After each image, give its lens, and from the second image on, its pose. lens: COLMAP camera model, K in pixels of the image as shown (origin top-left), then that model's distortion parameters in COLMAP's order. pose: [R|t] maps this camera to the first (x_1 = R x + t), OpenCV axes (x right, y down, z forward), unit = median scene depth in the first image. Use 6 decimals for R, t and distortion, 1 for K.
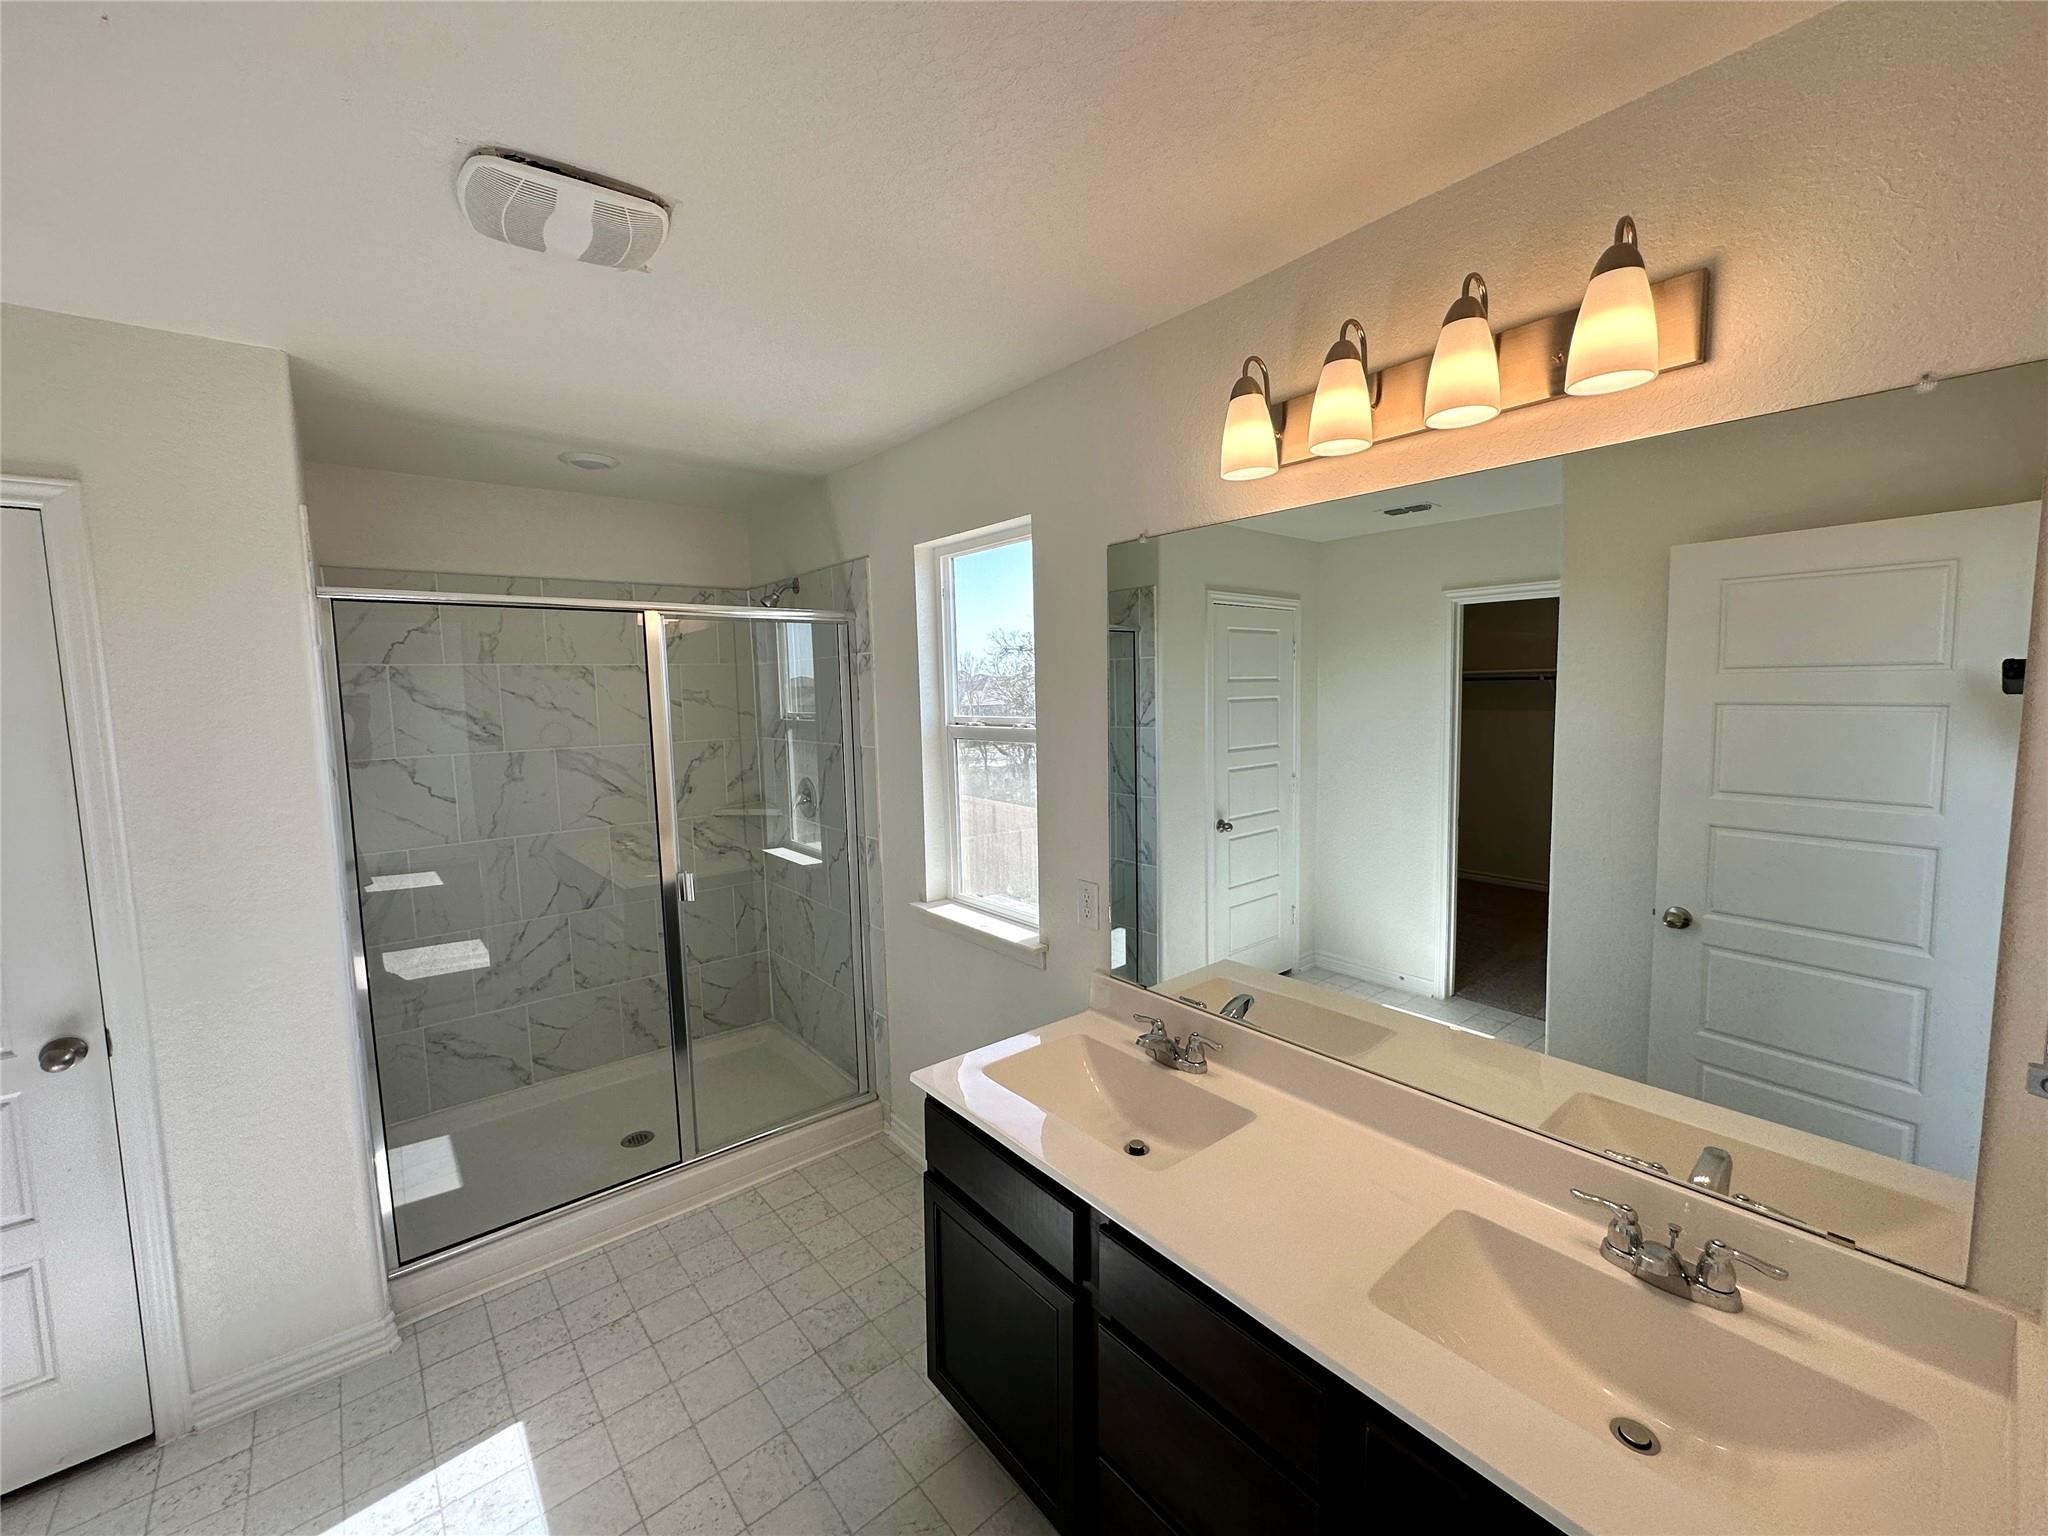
lens RADIAL K [[822.5, 0, 1025.7], [0, 822.5, 763.5], [0, 0, 1]] dist [-0.005610, 0.000709]
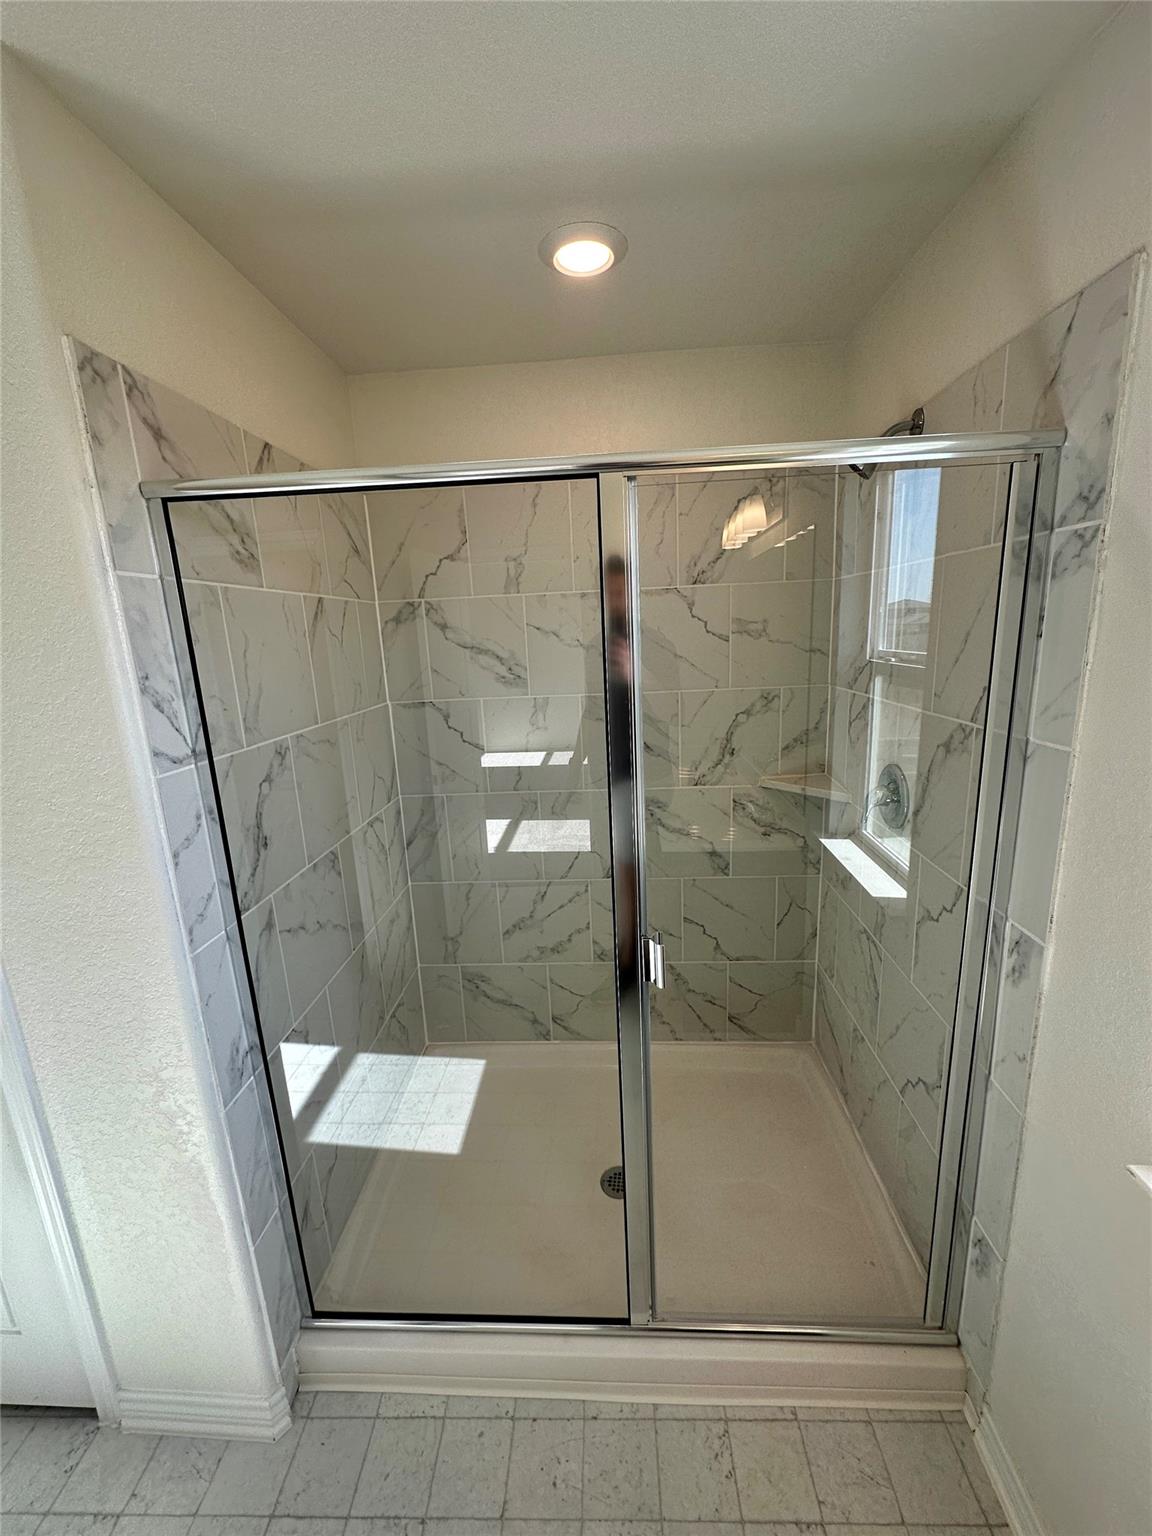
lens RADIAL K [[616.9, 0, 577.6], [0, 616.9, 768.4], [0, 0, 1]] dist [-0.005610, 0.000709]
pose [[0.736255, 0.140712, -0.661913, -0.142587], [-0.034747, 0.984713, 0.170684, -0.050993], [0.675811, -0.102667, 0.729889, 0.524651]]
